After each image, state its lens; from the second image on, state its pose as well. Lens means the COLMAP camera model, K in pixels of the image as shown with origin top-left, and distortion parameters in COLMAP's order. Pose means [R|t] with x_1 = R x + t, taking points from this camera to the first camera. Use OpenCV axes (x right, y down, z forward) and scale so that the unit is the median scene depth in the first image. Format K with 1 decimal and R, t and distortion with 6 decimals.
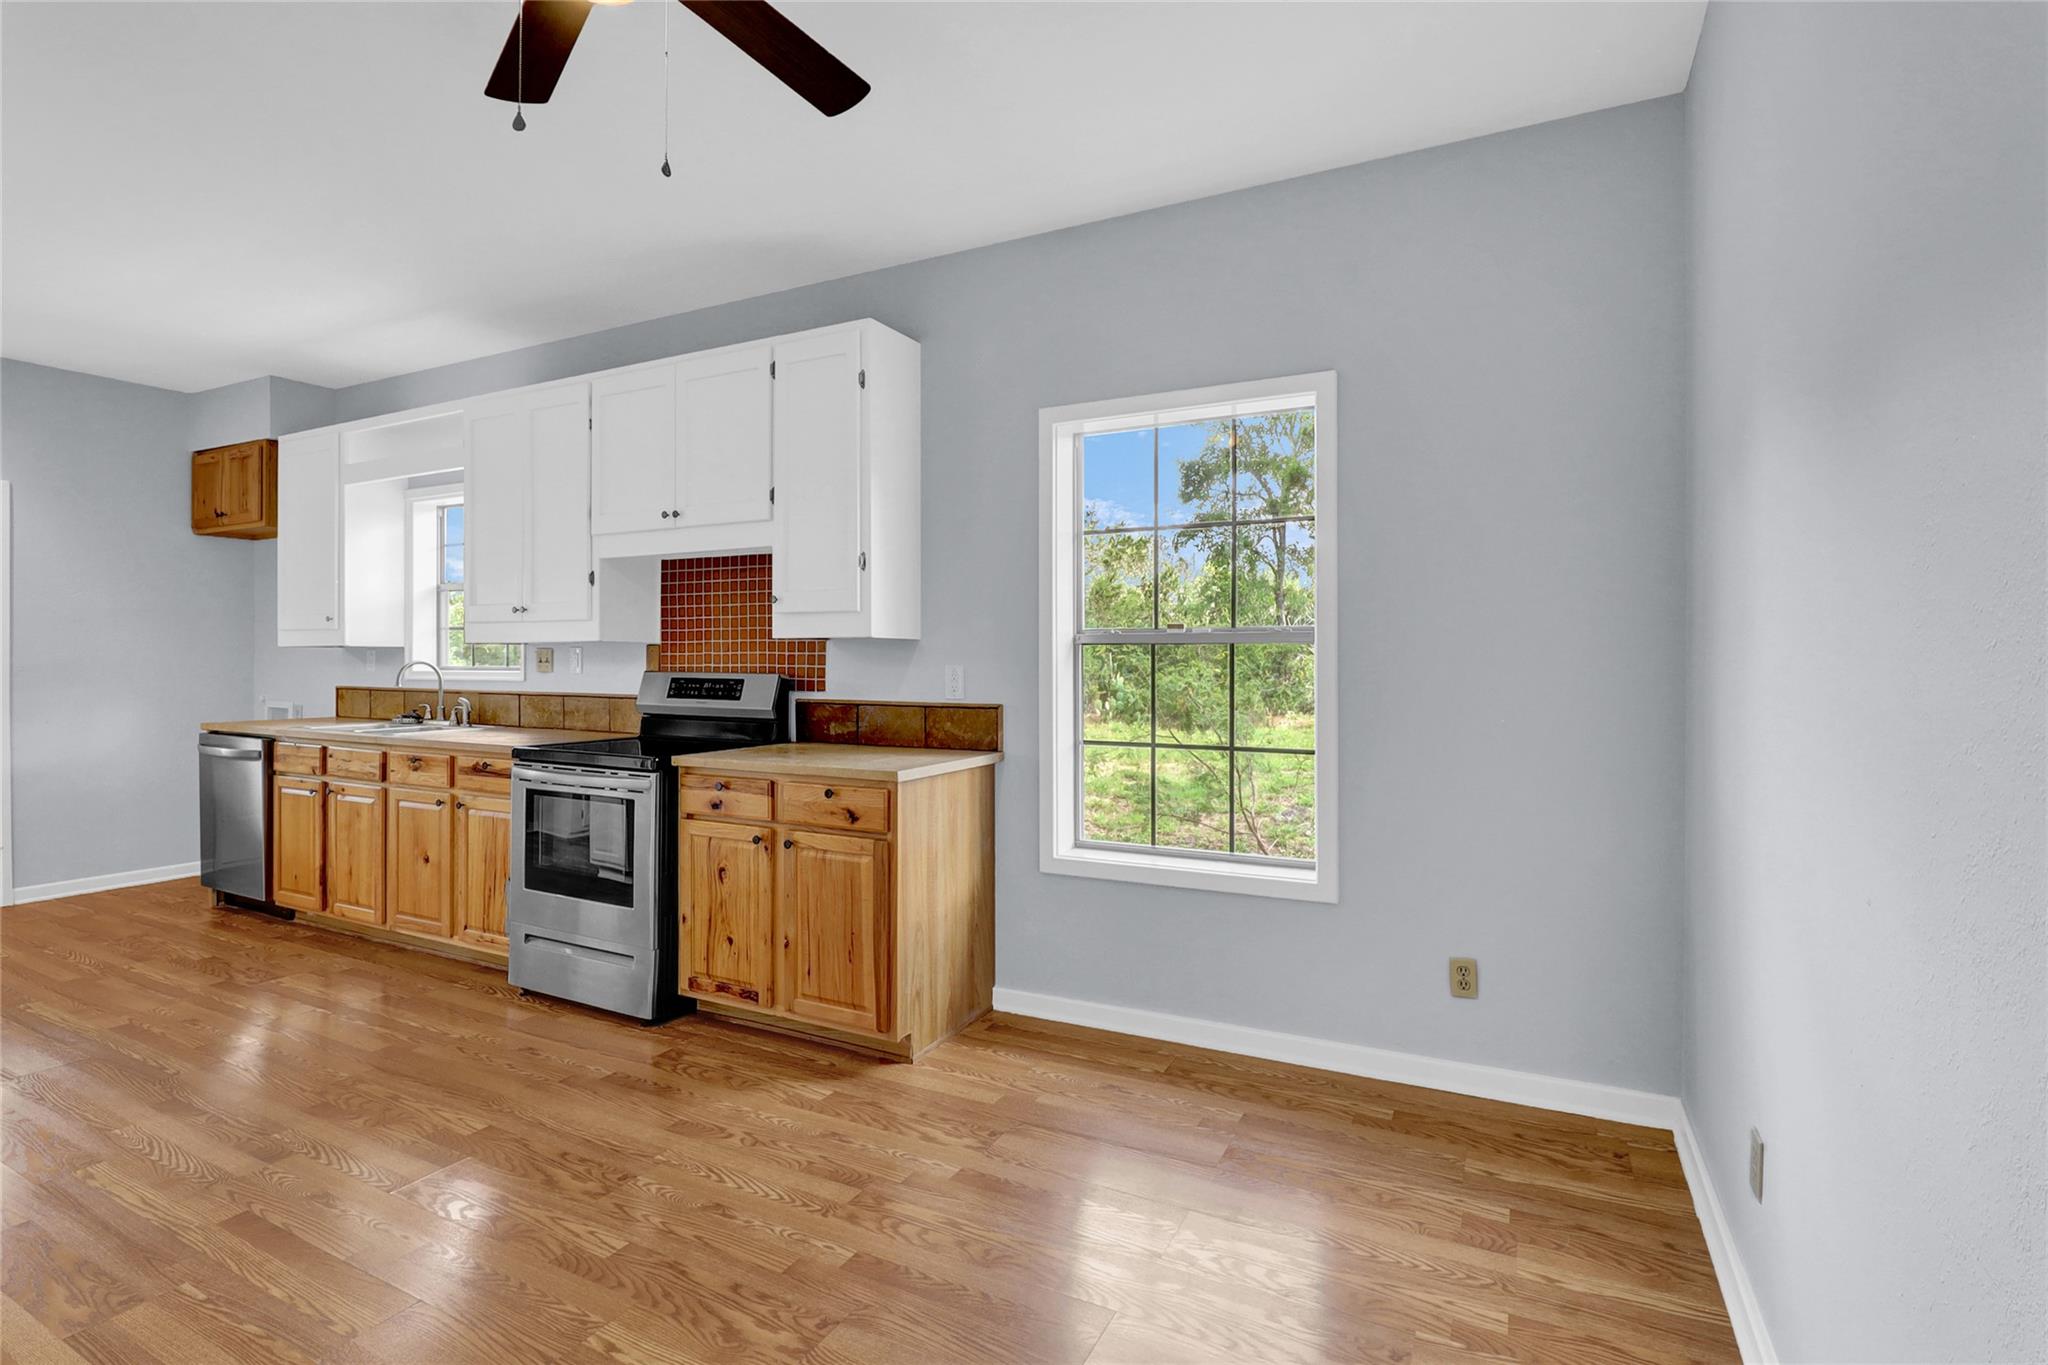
lens RADIAL K [[1000.4, 0, 1032.9], [0, 1000.4, 655.0], [0, 0, 1]] dist [-0.009662, -0.003498]
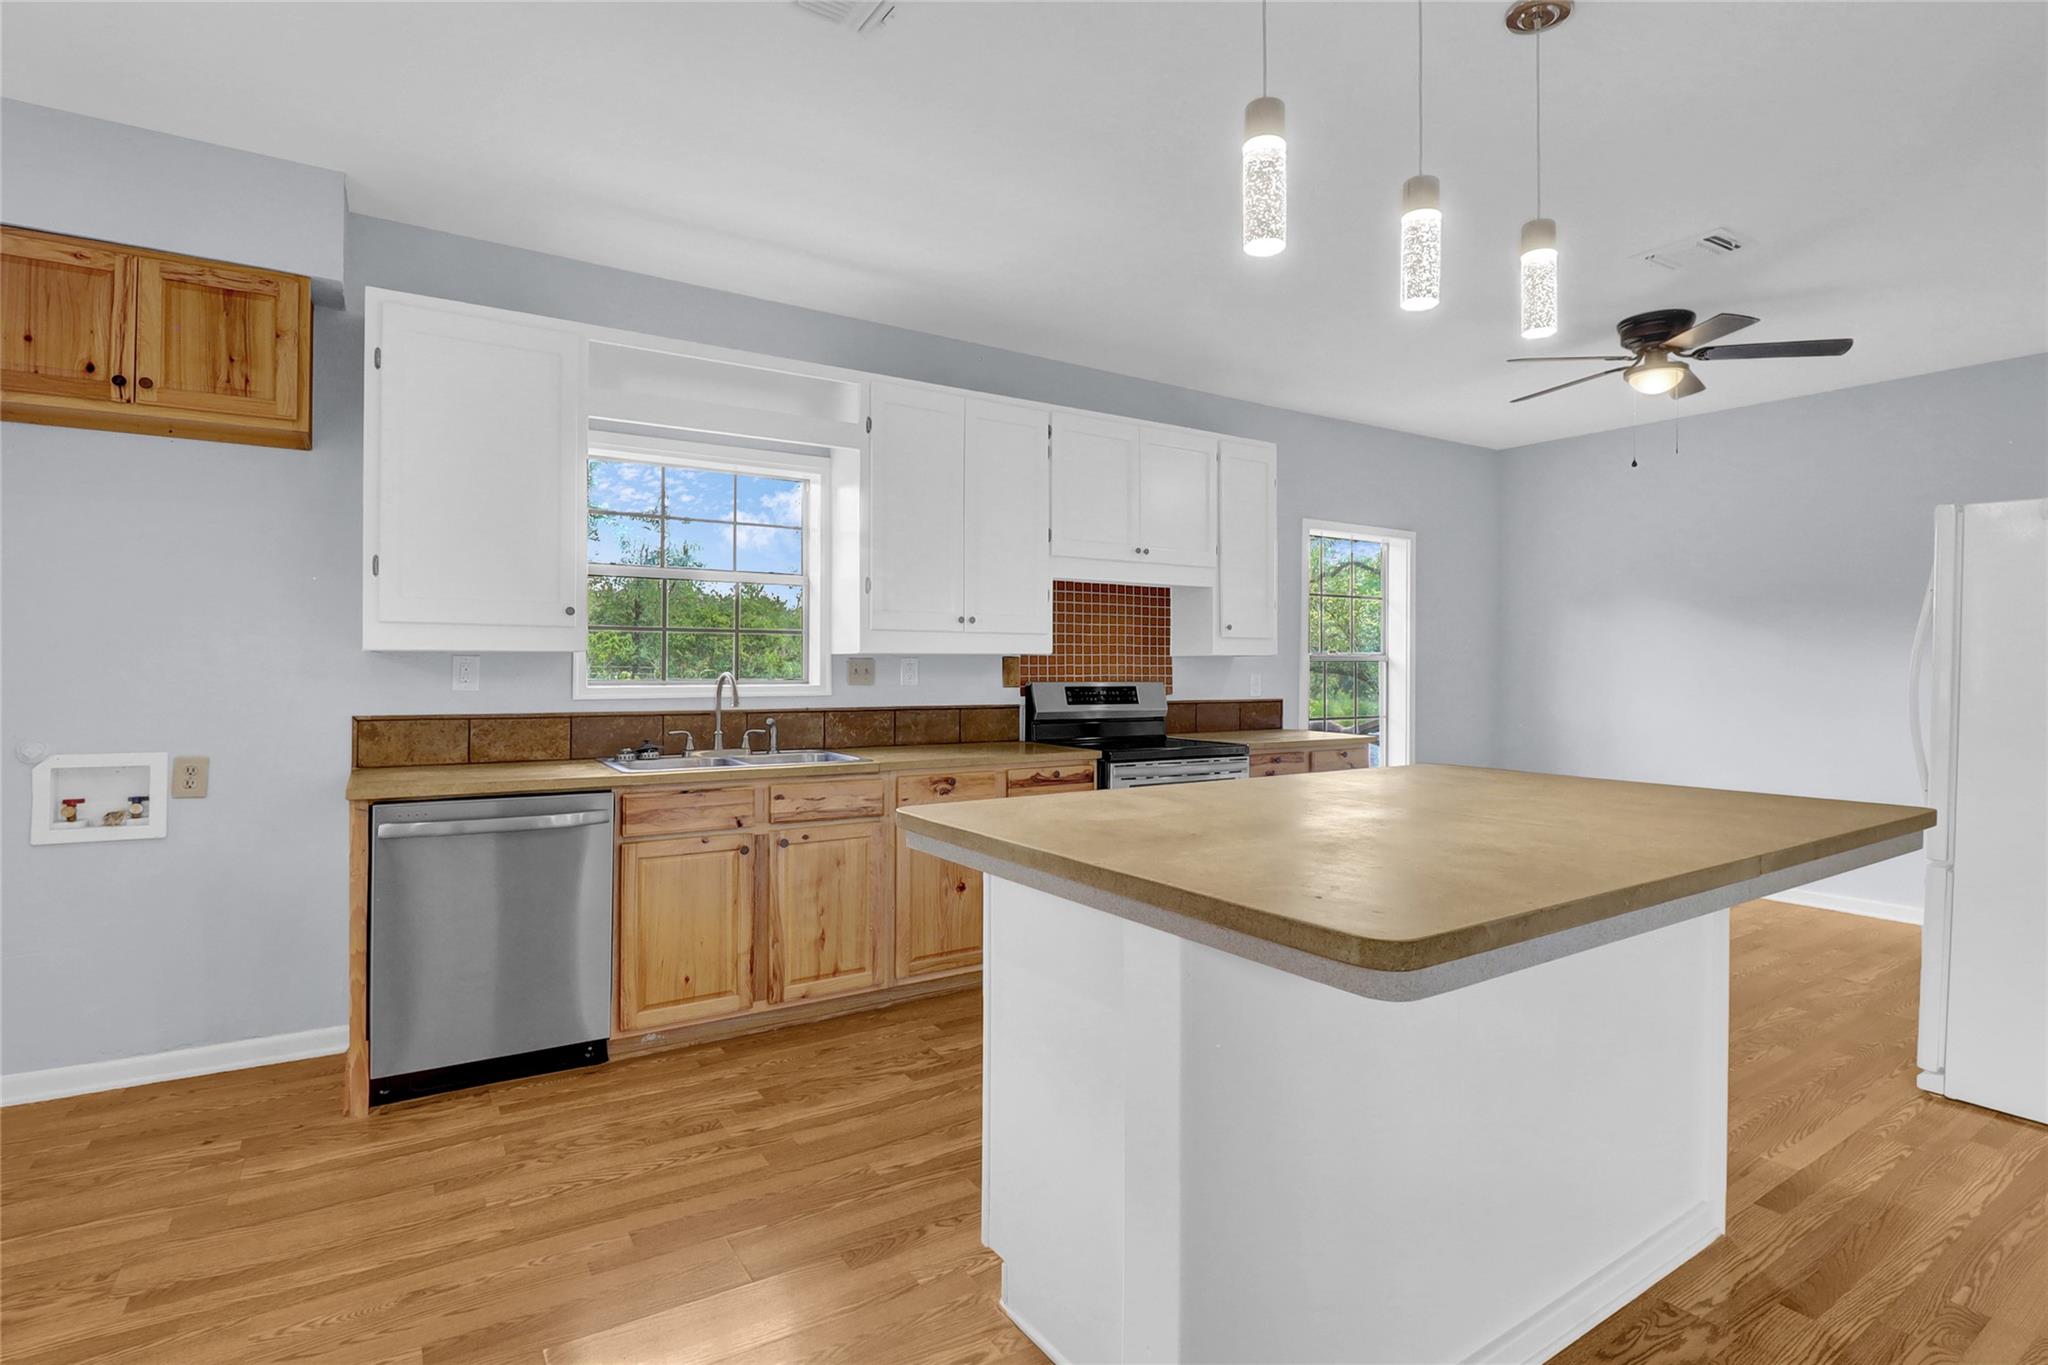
lens RADIAL K [[973.2, 0, 1017.7], [0, 973.2, 670.5], [0, 0, 1]] dist [-0.004899, -0.007628]
pose [[0.509097, -0.000097, 0.860709, -1.339674], [-0.001120, 0.999999, 0.000775, 0.003452], [-0.860709, -0.001359, 0.509096, 0.491716]]
